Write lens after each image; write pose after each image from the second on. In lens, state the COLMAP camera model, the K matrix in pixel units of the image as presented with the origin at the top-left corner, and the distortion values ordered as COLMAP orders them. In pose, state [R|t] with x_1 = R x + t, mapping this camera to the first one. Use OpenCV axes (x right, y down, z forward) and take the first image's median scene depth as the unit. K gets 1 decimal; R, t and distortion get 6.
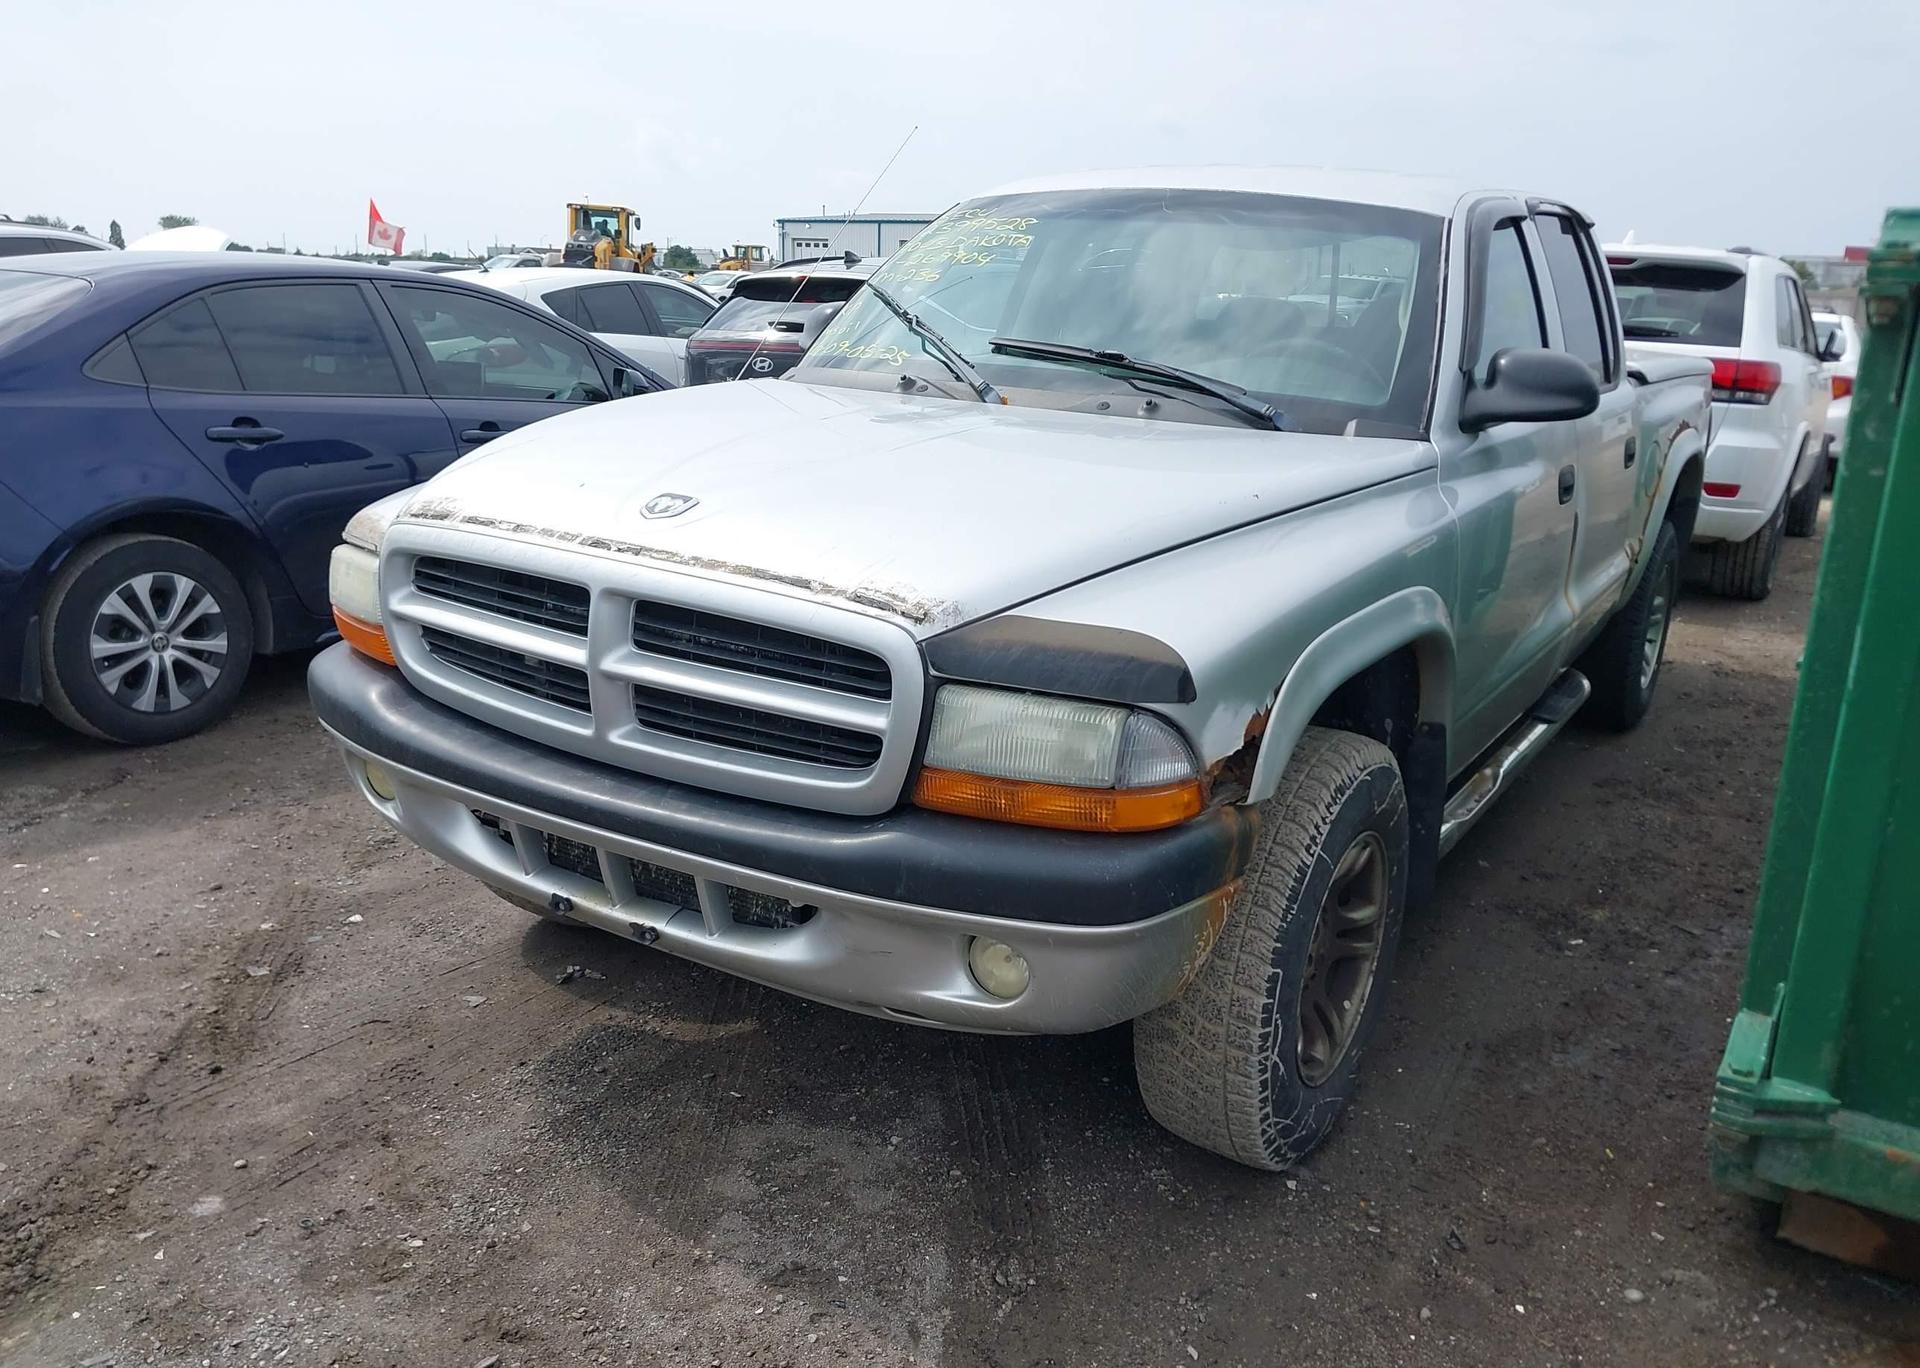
lens RADIAL K [[1474.2, 0, 969.6], [0, 1474.2, 748.8], [0, 0, 1]] dist [0.058301, -0.018437]
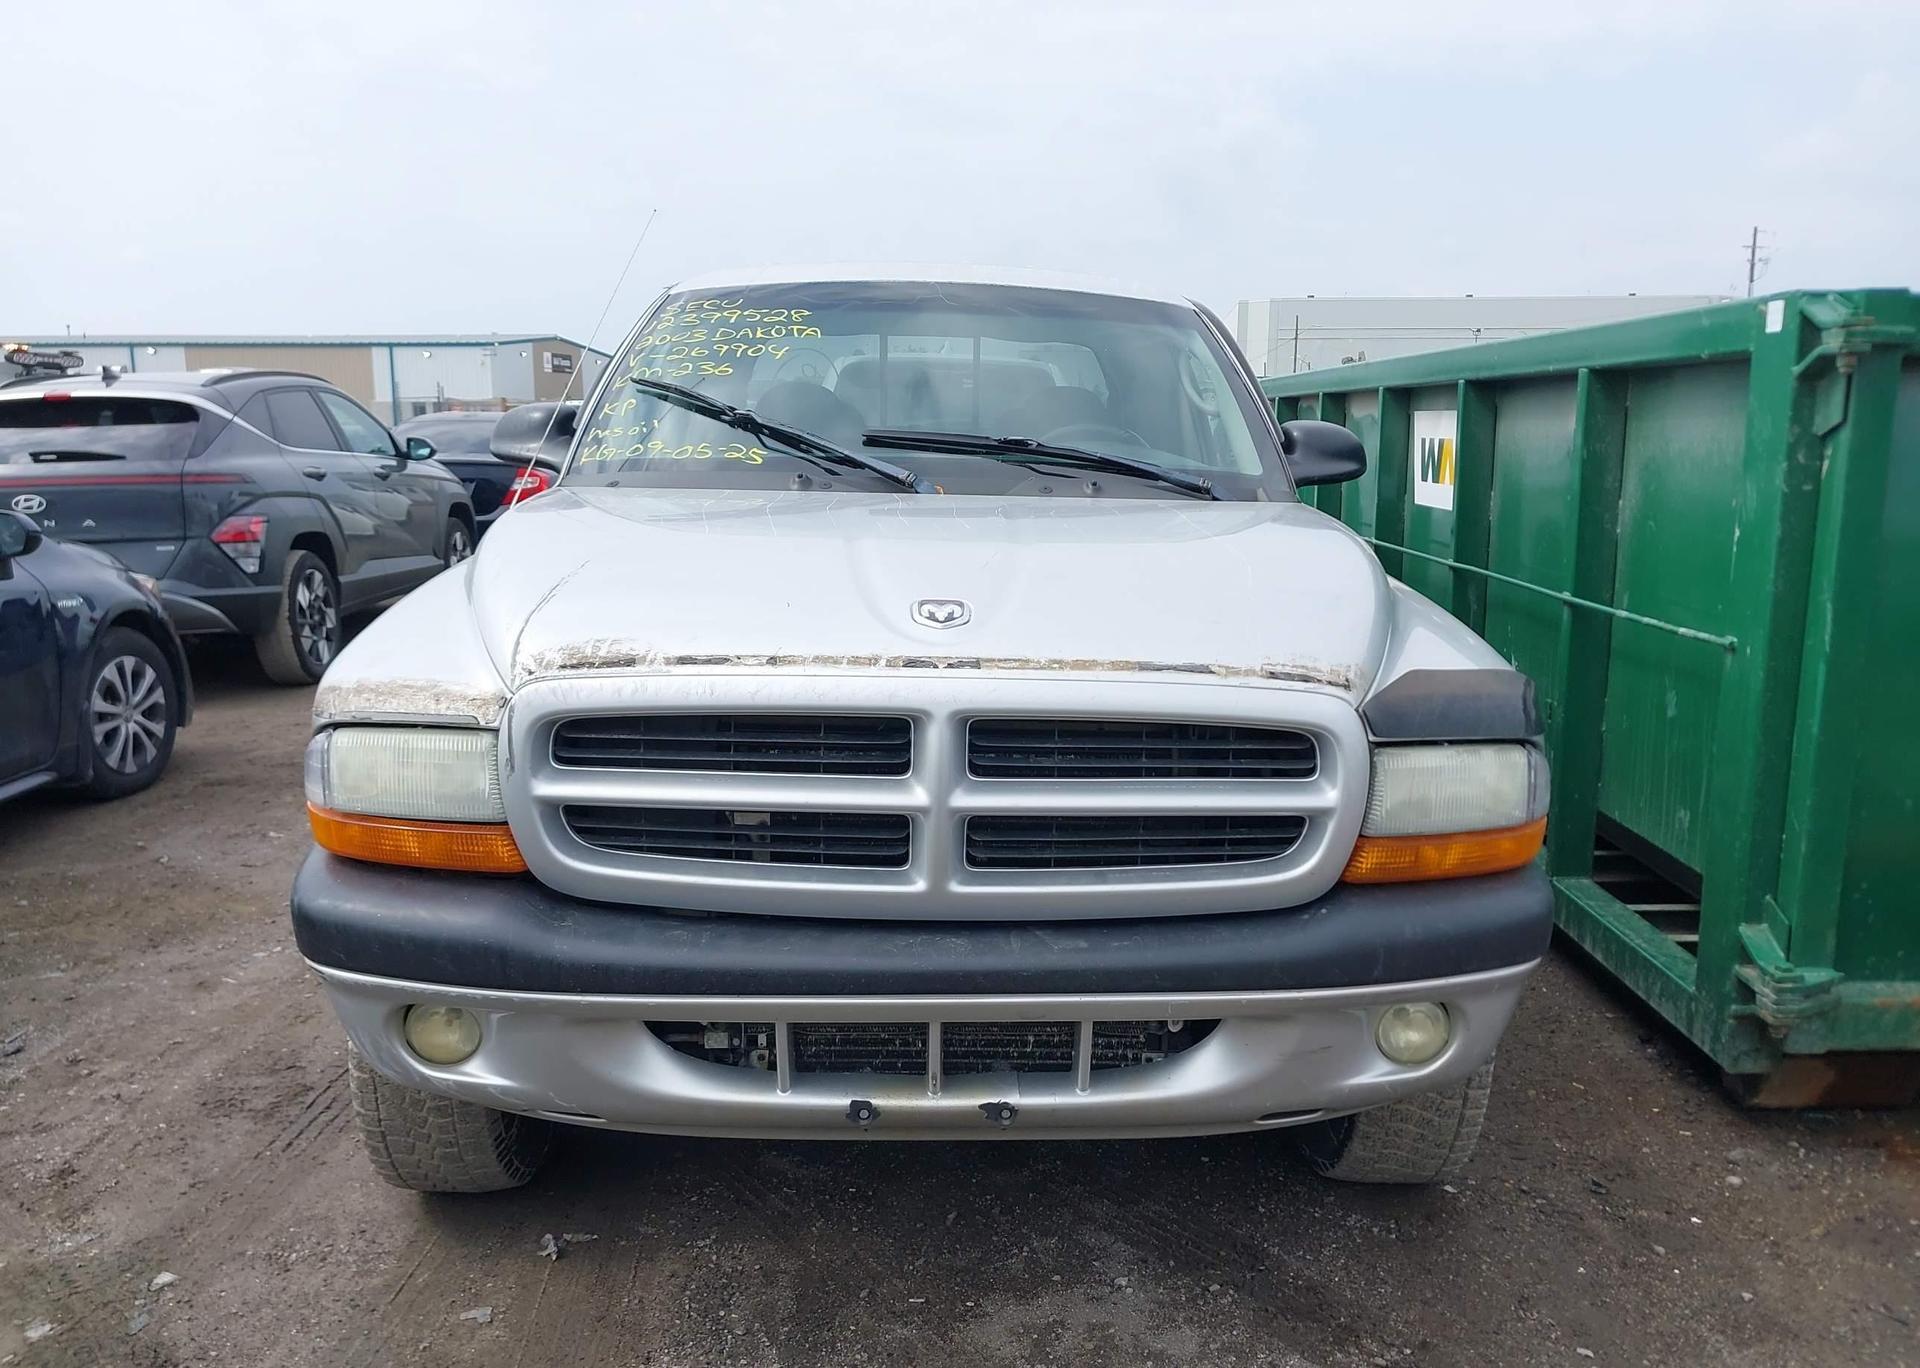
lens RADIAL K [[1474.2, 0, 980.0], [0, 1474.2, 738.2], [0, 0, 1]] dist [0.058301, -0.018437]
pose [[0.830669, -0.147137, 0.536972, -0.665828], [0.191573, 0.981092, -0.027523, -0.064883], [-0.522770, 0.125733, 0.843151, 0.274823]]
